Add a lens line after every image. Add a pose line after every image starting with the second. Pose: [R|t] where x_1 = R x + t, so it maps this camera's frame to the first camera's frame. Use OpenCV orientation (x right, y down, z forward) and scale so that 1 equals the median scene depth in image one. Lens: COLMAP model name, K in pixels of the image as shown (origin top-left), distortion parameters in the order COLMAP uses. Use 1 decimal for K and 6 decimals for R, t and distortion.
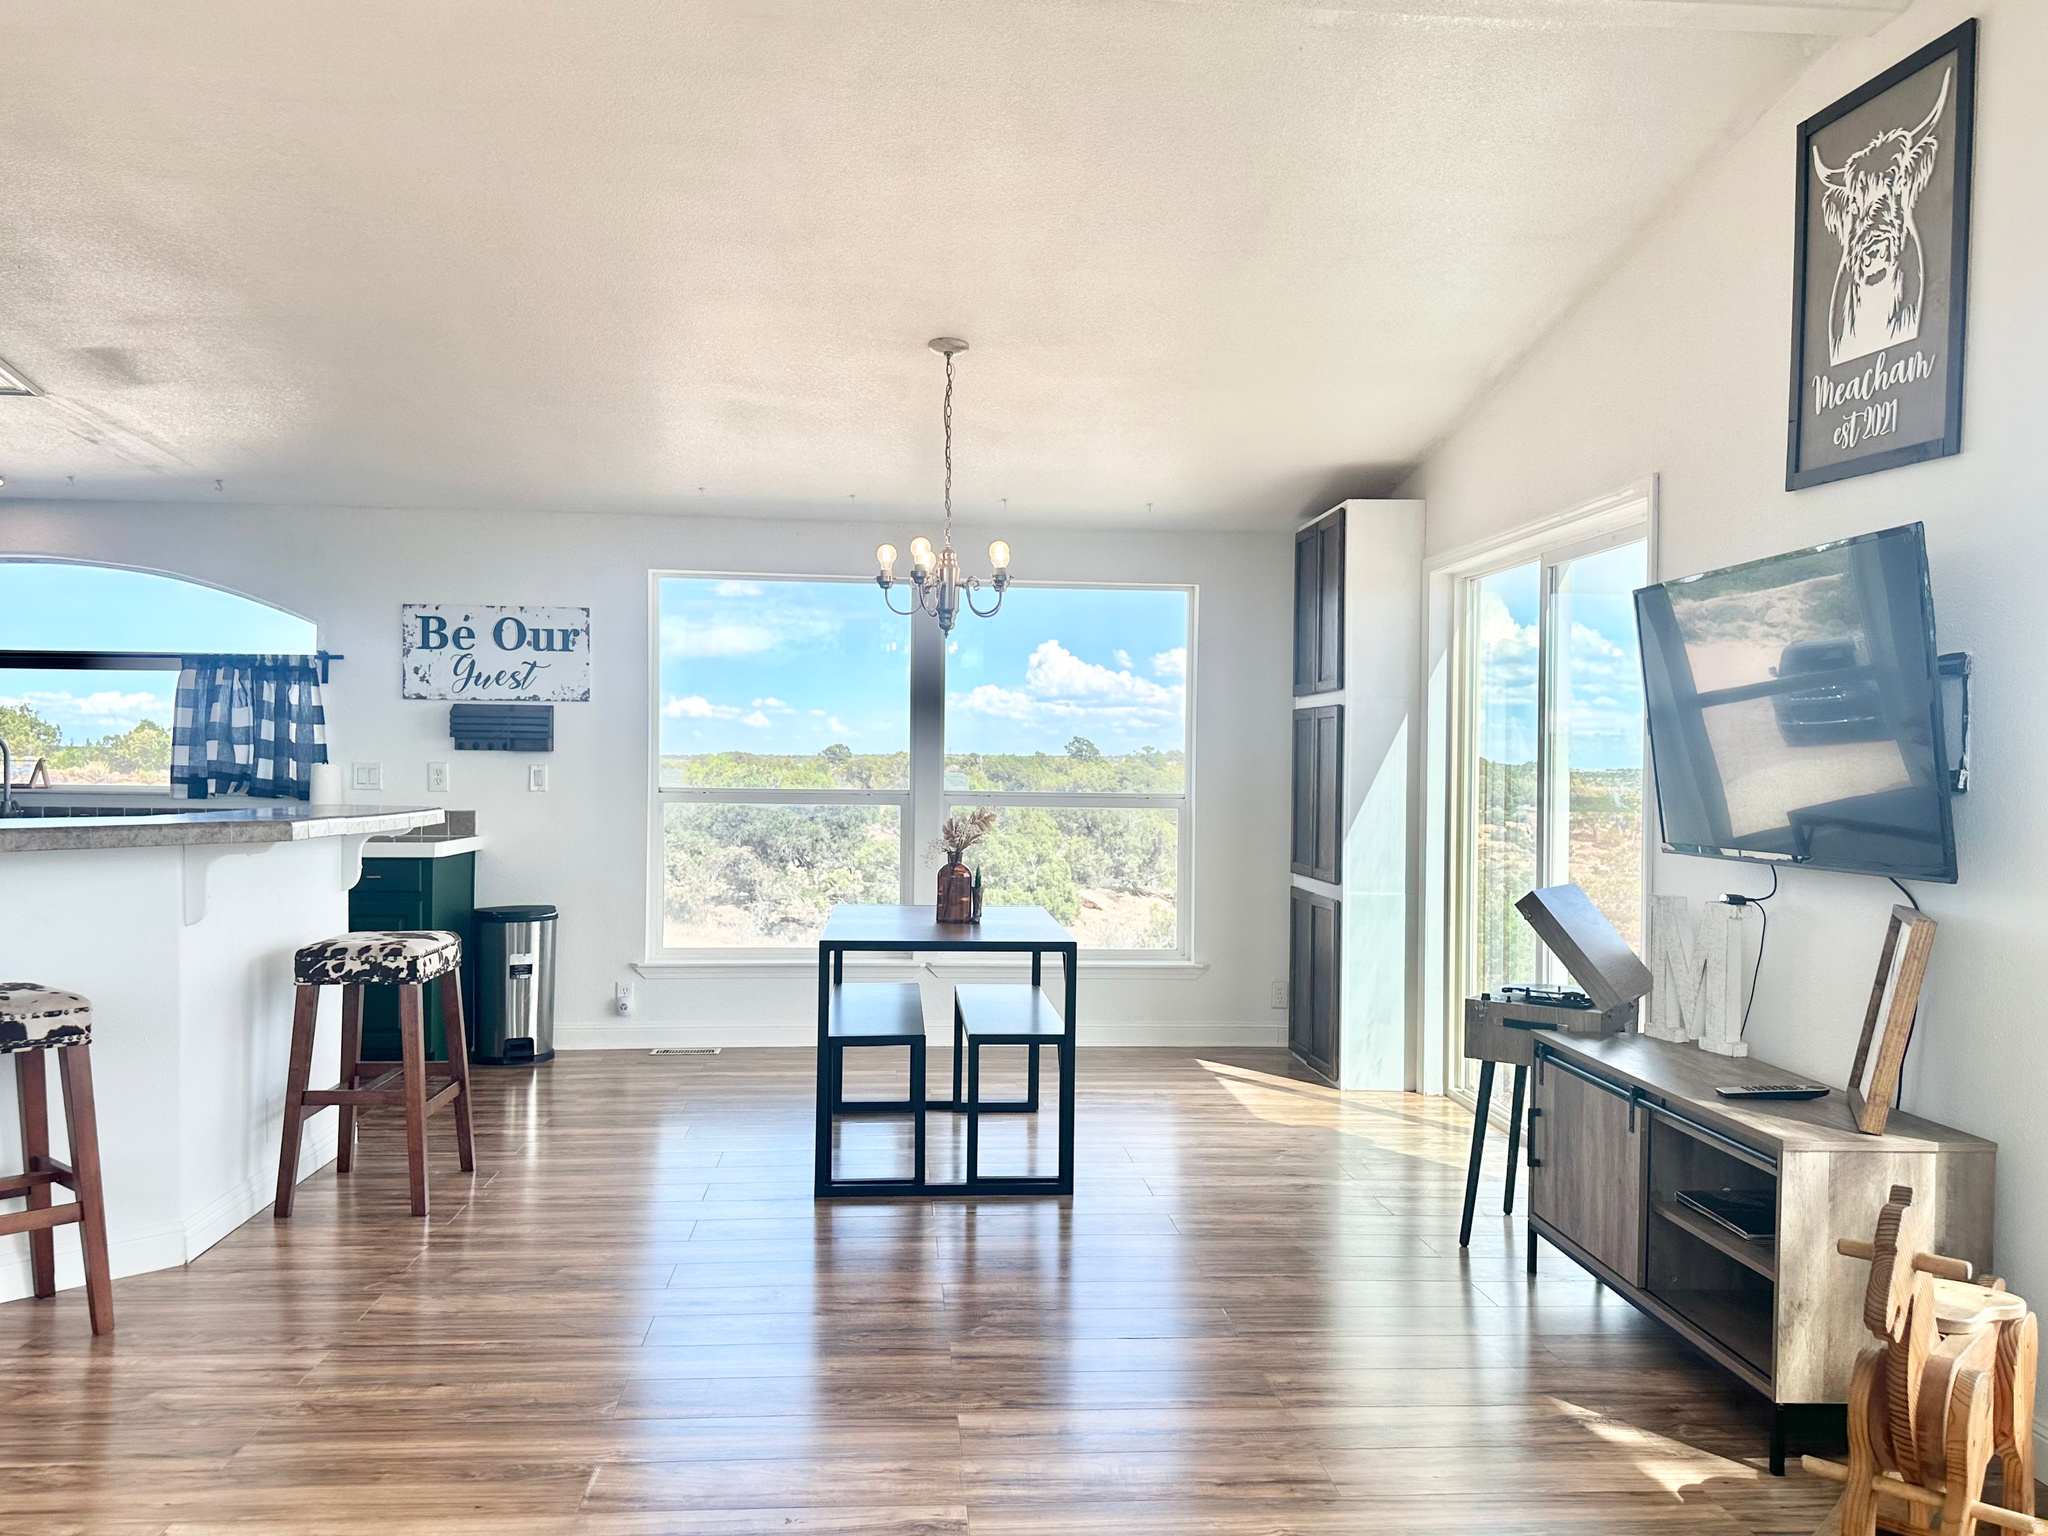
lens RADIAL K [[1640.7, 0, 1028.1], [0, 1640.7, 769.0], [0, 0, 1]] dist [0.147543, -0.211052]
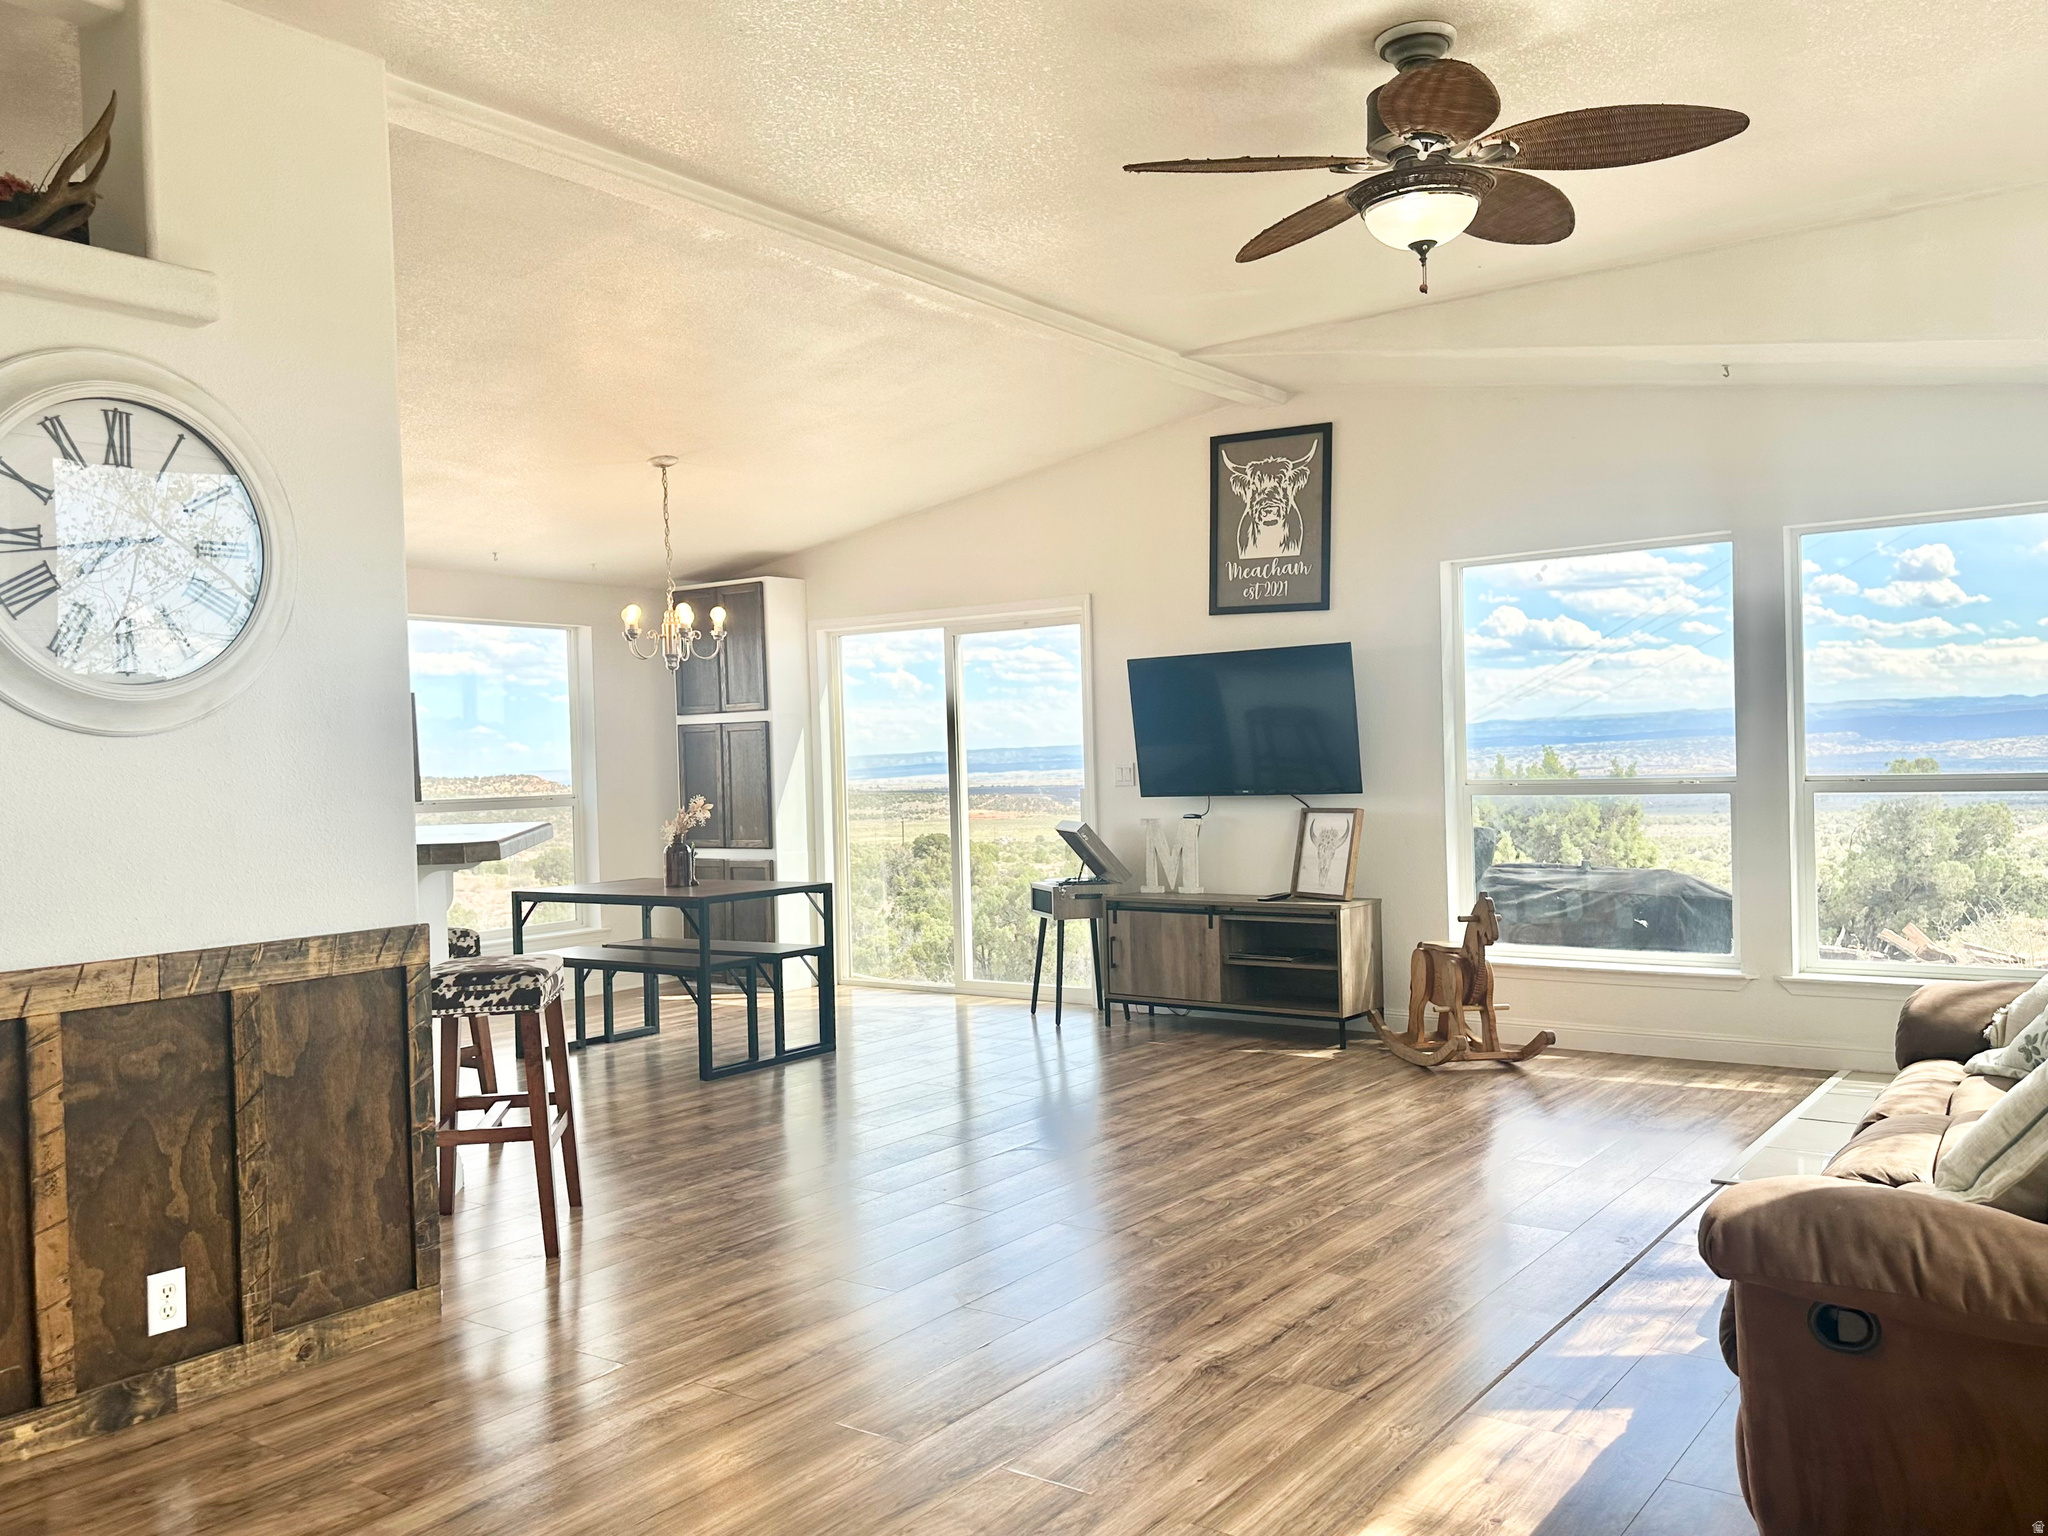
lens RADIAL K [[1632.5, 0, 1029.7], [0, 1632.5, 779.8], [0, 0, 1]] dist [0.142478, -0.262349]
pose [[0.652166, -0.041769, 0.756924, -0.686639], [0.039775, 0.998991, 0.020857, -0.008710], [-0.757032, 0.016504, 0.653170, -0.076302]]
